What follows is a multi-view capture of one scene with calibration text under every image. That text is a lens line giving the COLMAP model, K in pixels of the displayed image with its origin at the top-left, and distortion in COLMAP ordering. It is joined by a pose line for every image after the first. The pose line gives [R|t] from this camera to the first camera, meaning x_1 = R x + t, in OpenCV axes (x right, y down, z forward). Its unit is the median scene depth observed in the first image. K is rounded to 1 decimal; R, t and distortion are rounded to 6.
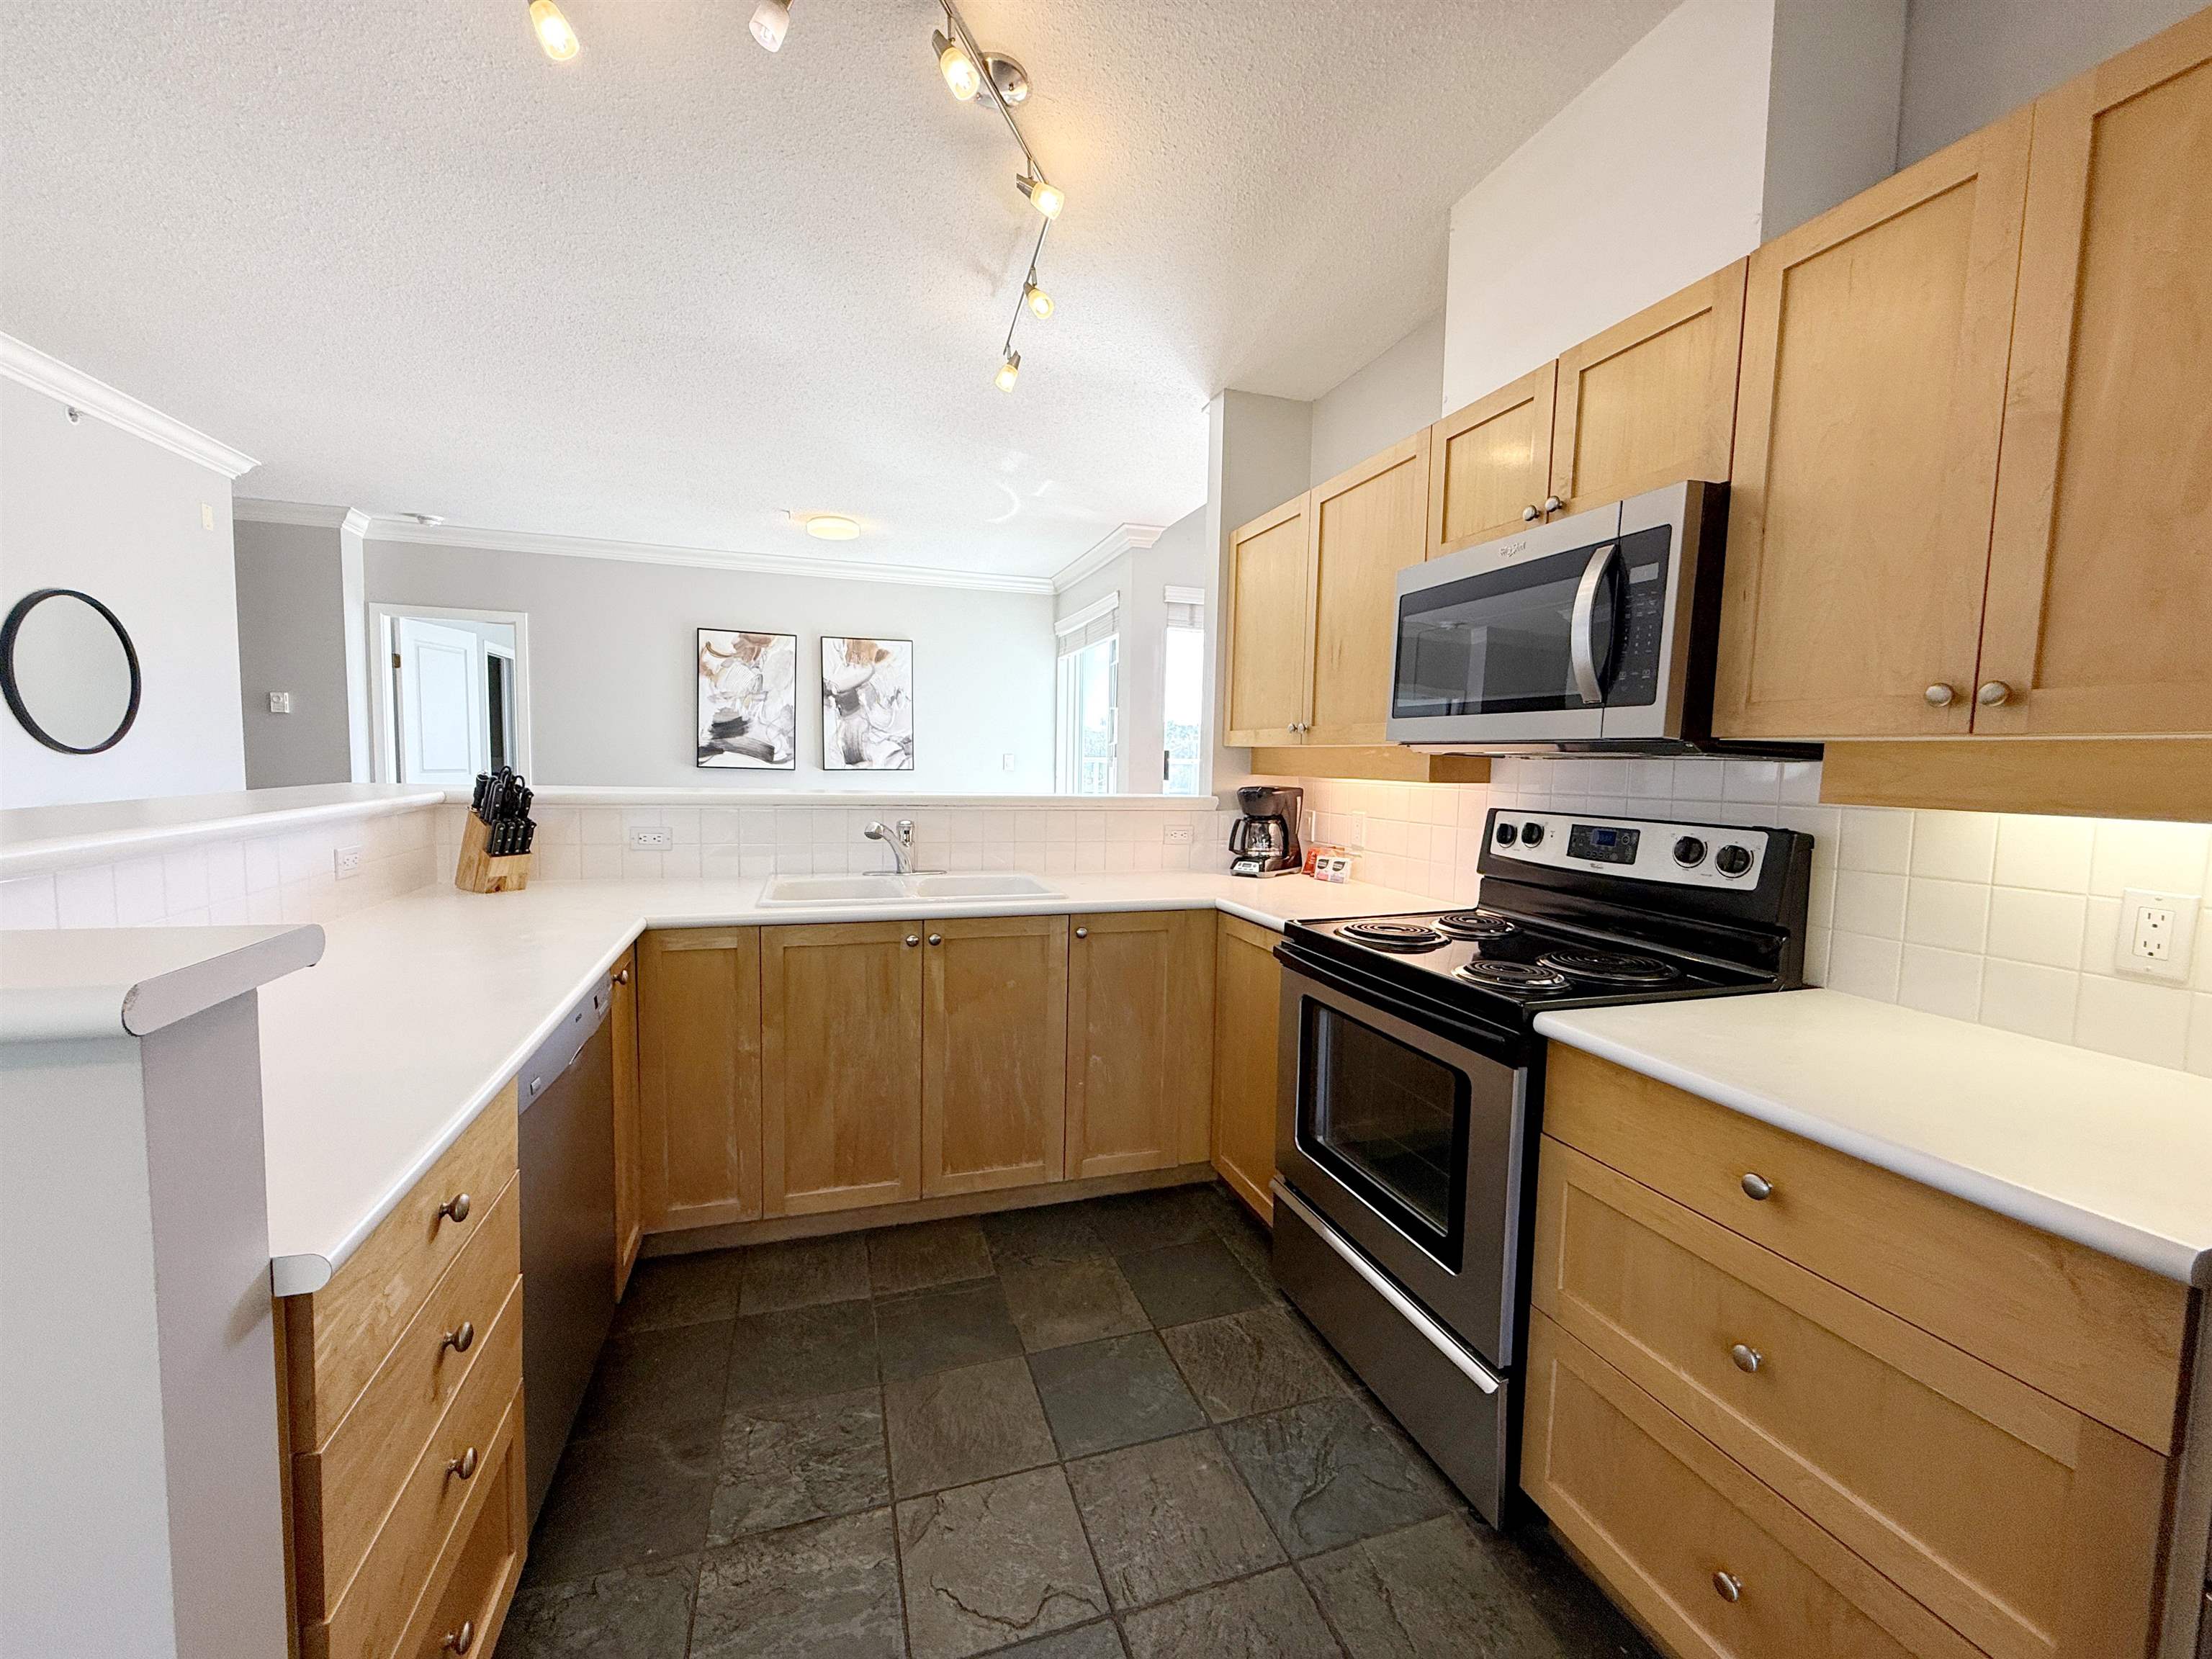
lens RADIAL K [[888.9, 0, 1103.1], [0, 888.9, 829.2], [0, 0, 1]] dist [0.002892, 0.000350]
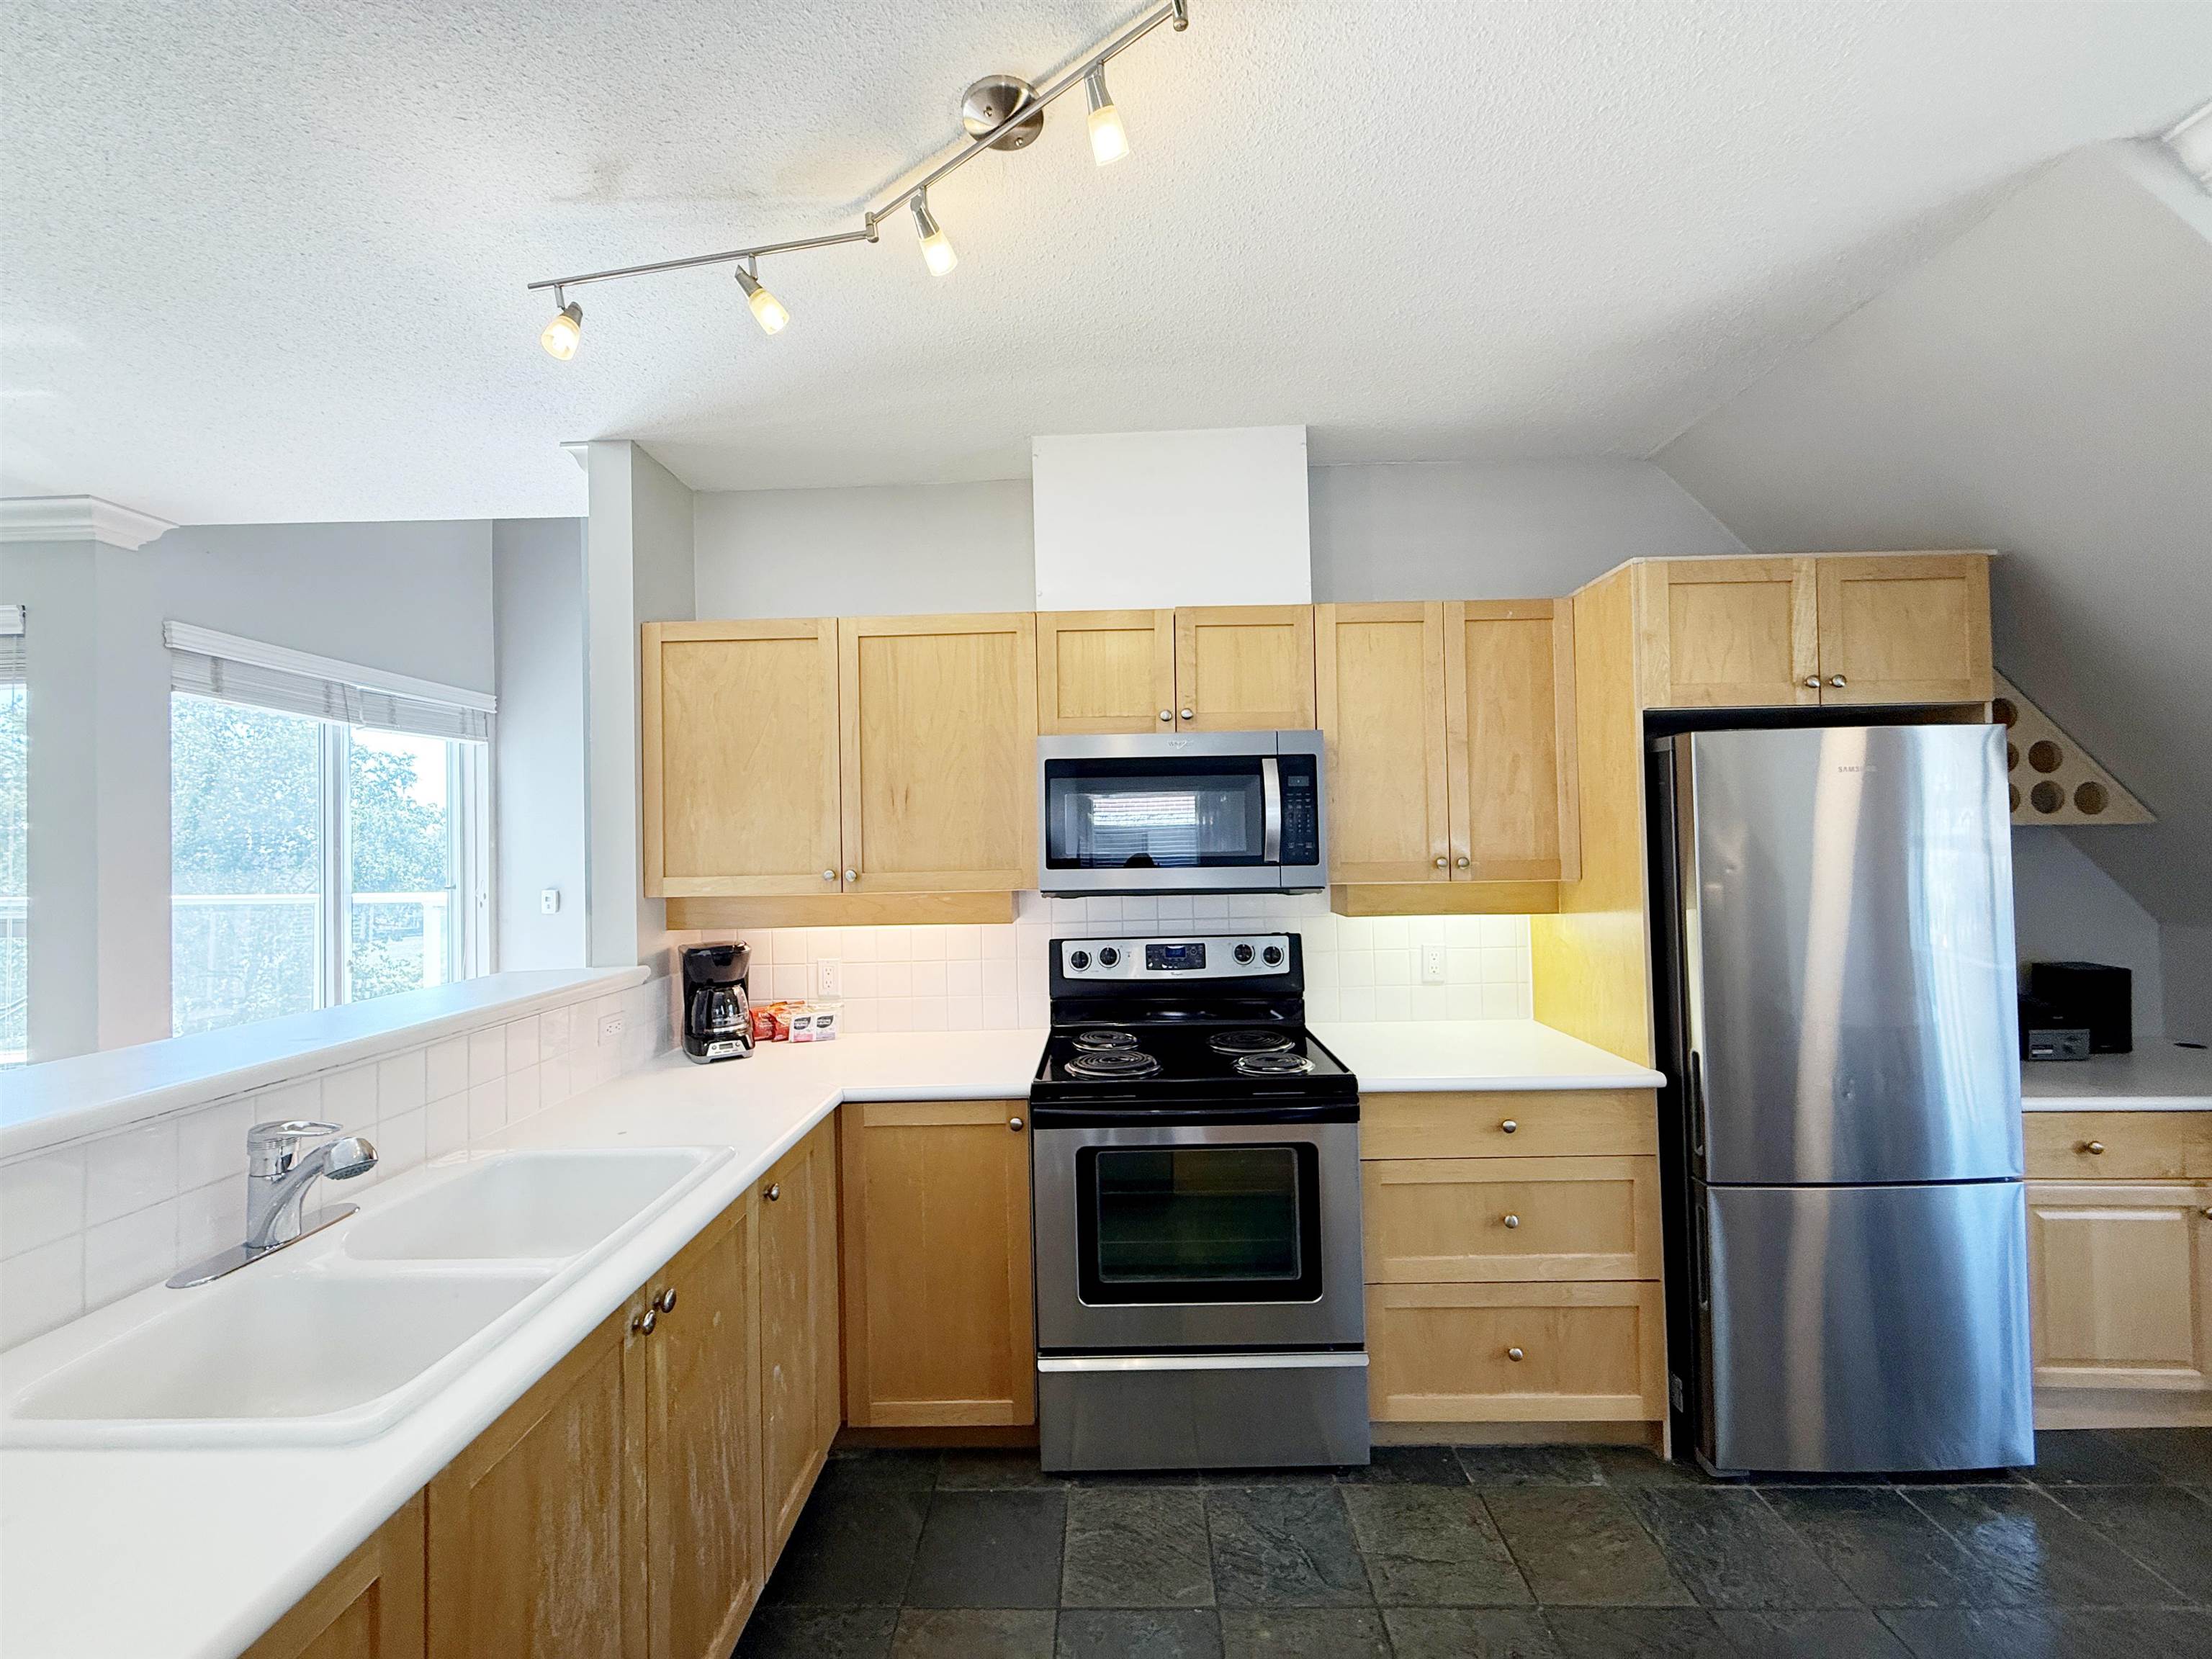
lens RADIAL K [[888.9, 0, 1102.4], [0, 888.9, 827.6], [0, 0, 1]] dist [0.002892, 0.000350]
pose [[0.318513, -0.006918, 0.947893, -0.885465], [0.102432, 0.994369, -0.027162, -0.179155], [-0.942368, 0.105746, 0.317428, 0.754570]]
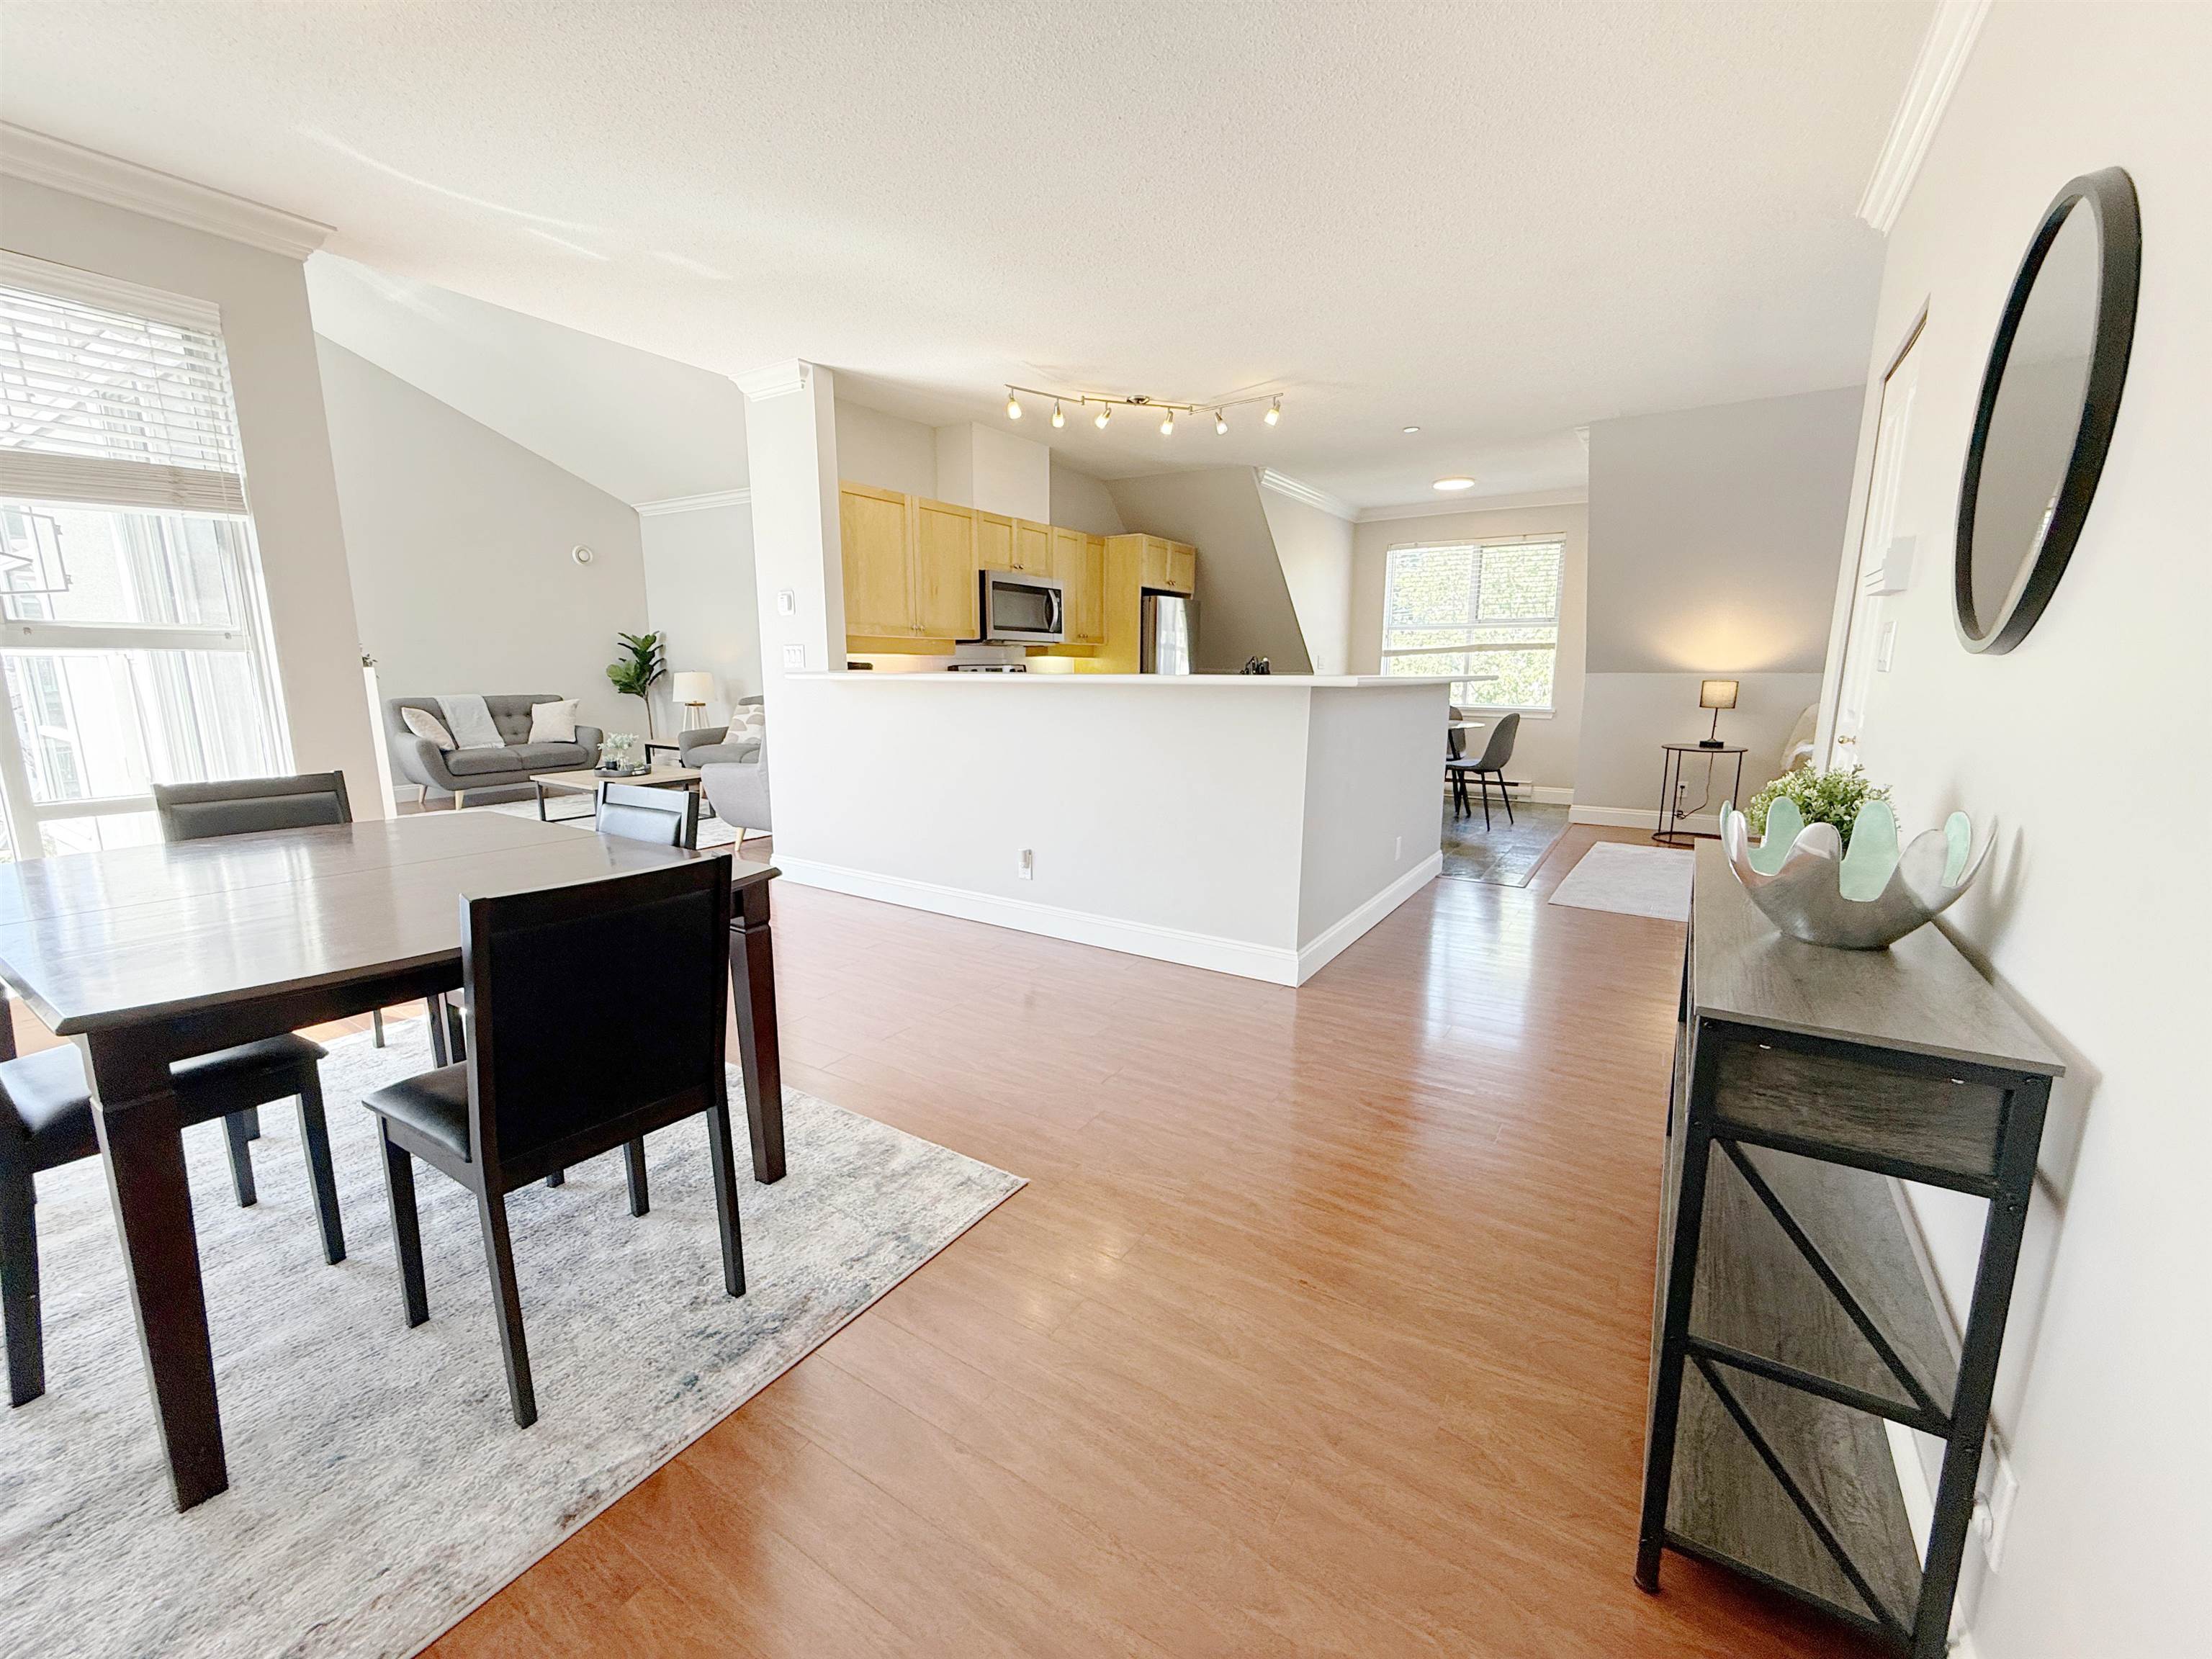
lens RADIAL K [[888.9, 0, 1102.5], [0, 888.9, 832.5], [0, 0, 1]] dist [0.002892, 0.000350]
pose [[-0.637269, -0.162489, 0.753316, -2.435200], [0.047554, 0.967364, 0.248887, -0.233665], [-0.769173, 0.194431, -0.608744, 3.126454]]
